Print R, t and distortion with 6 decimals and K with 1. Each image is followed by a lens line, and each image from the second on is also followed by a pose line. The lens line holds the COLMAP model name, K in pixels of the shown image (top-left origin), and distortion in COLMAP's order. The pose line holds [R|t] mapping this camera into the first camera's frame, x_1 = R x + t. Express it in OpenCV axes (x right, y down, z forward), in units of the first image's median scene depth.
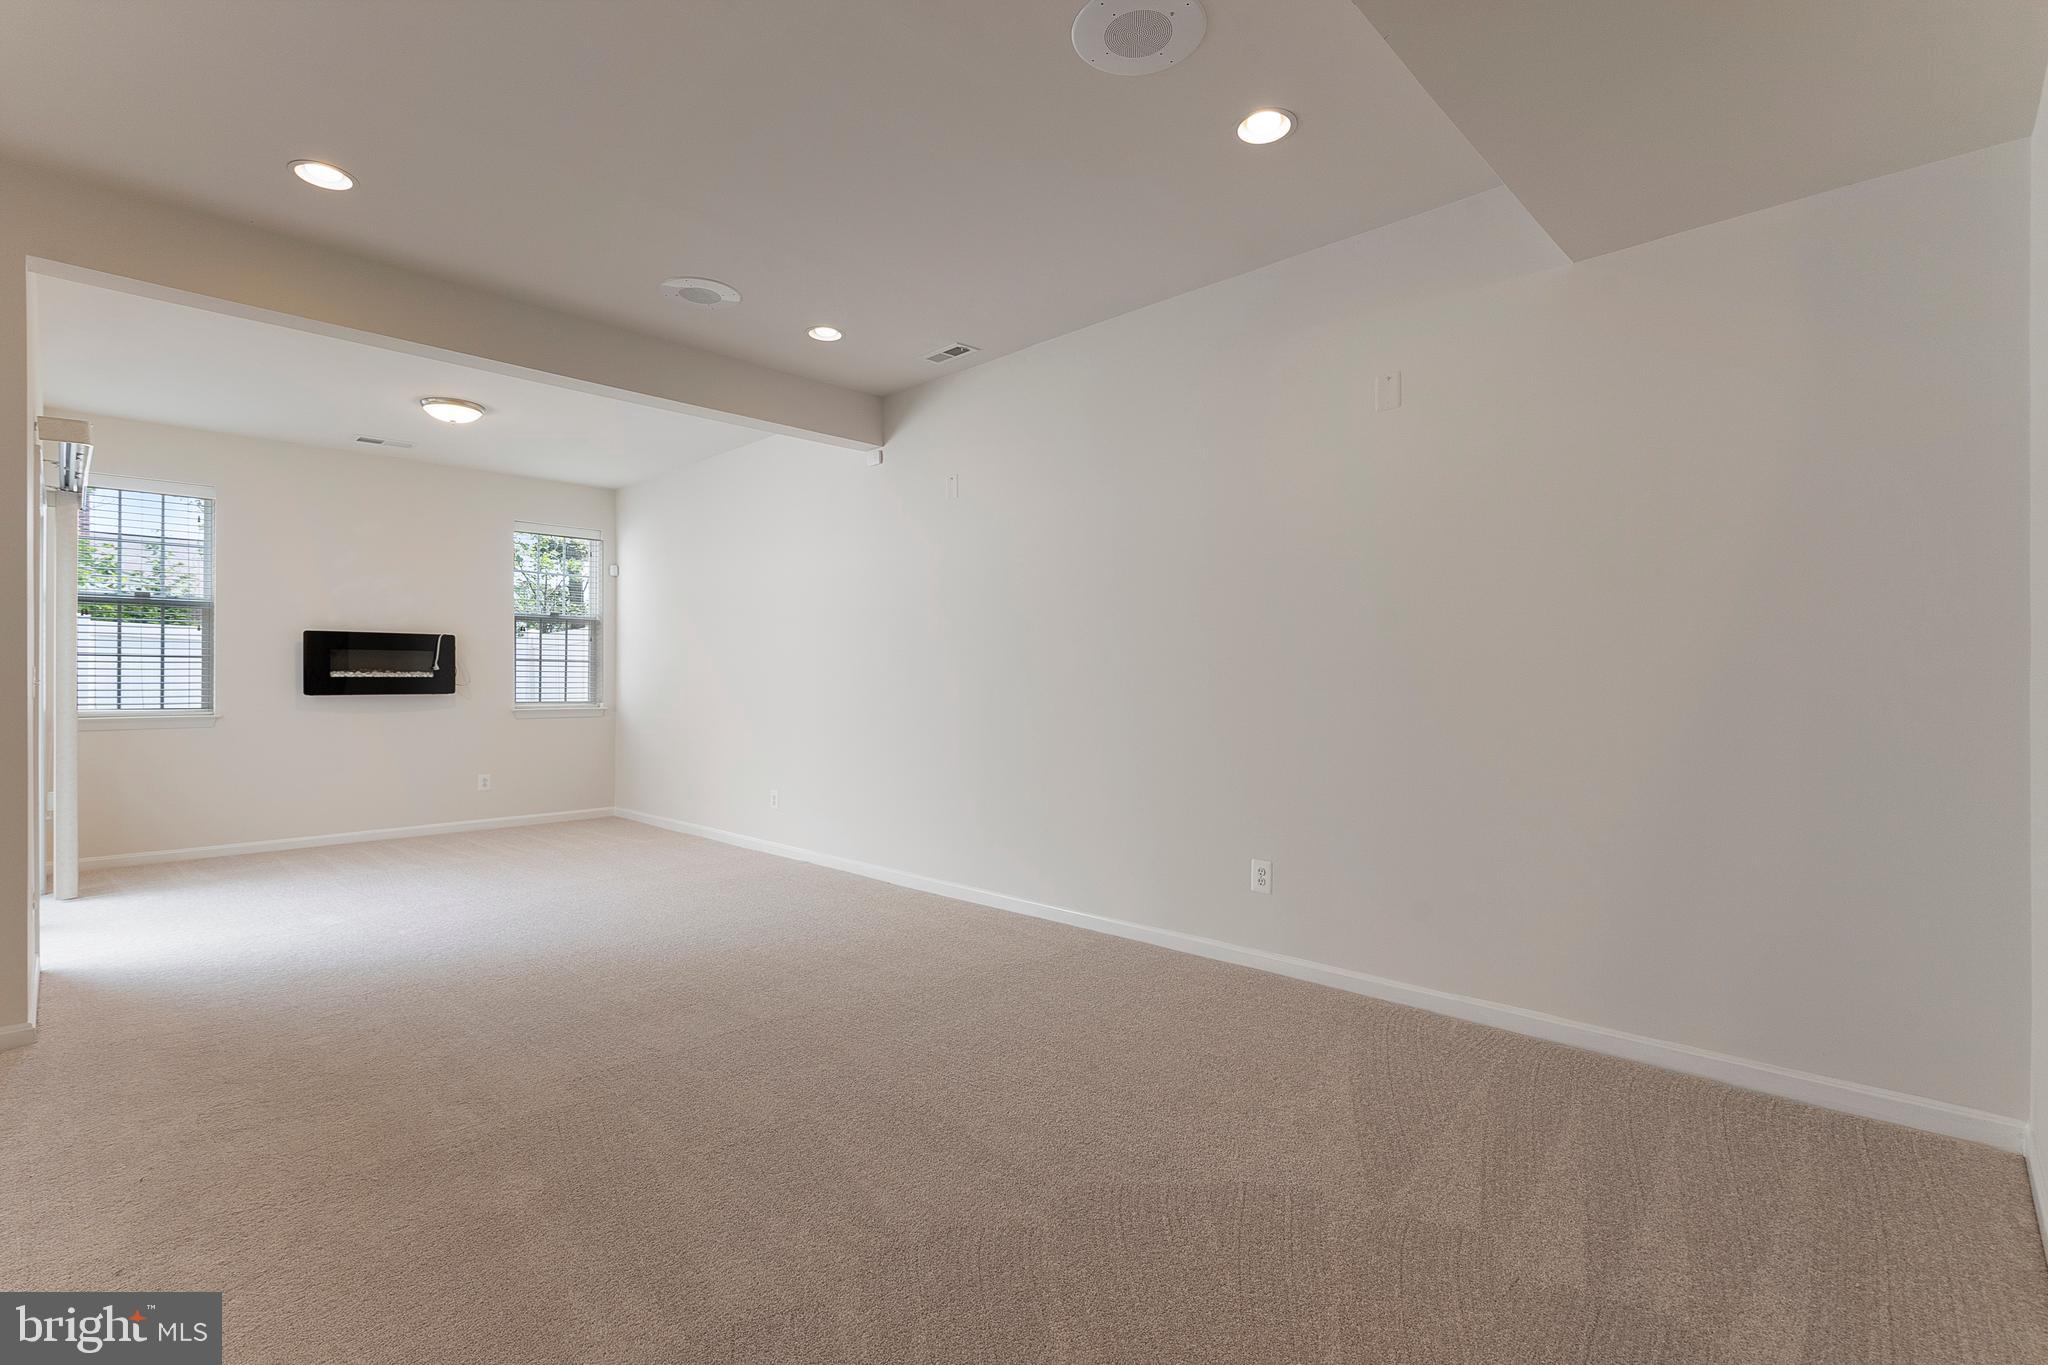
lens RADIAL K [[953.3, 0, 1013.6], [0, 953.3, 699.6], [0, 0, 1]] dist [-0.004909, -0.000051]
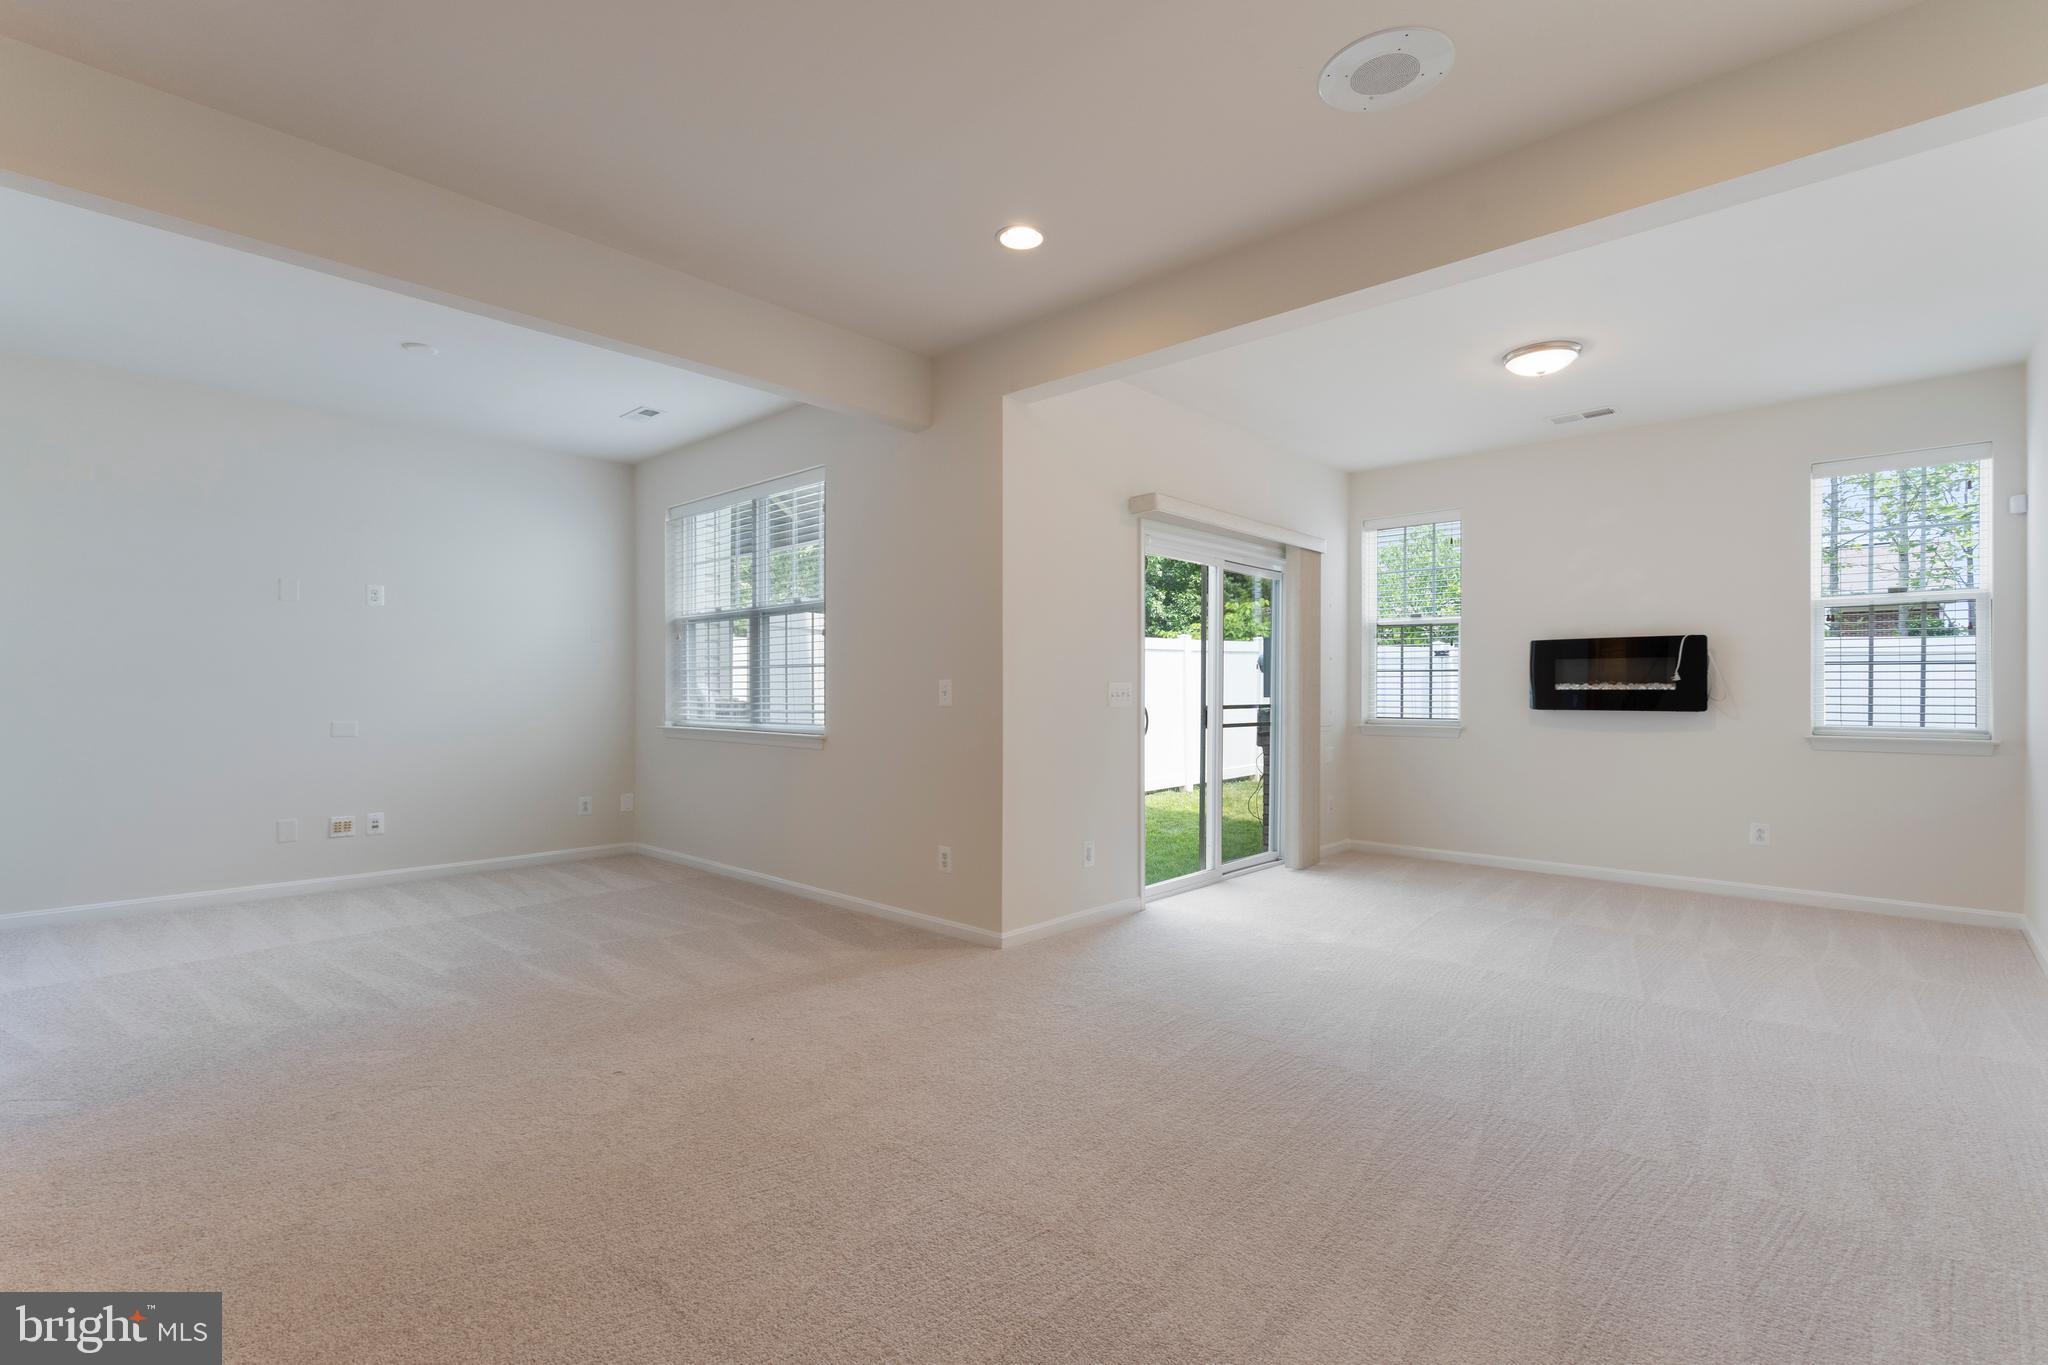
lens RADIAL K [[953.3, 0, 1013.6], [0, 953.3, 699.6], [0, 0, 1]] dist [-0.004909, -0.000051]
pose [[-0.014481, 0.007983, -0.999863, 0.189045], [-0.025429, 0.999642, 0.008349, -0.008483], [0.999572, 0.025547, -0.014272, 0.480854]]
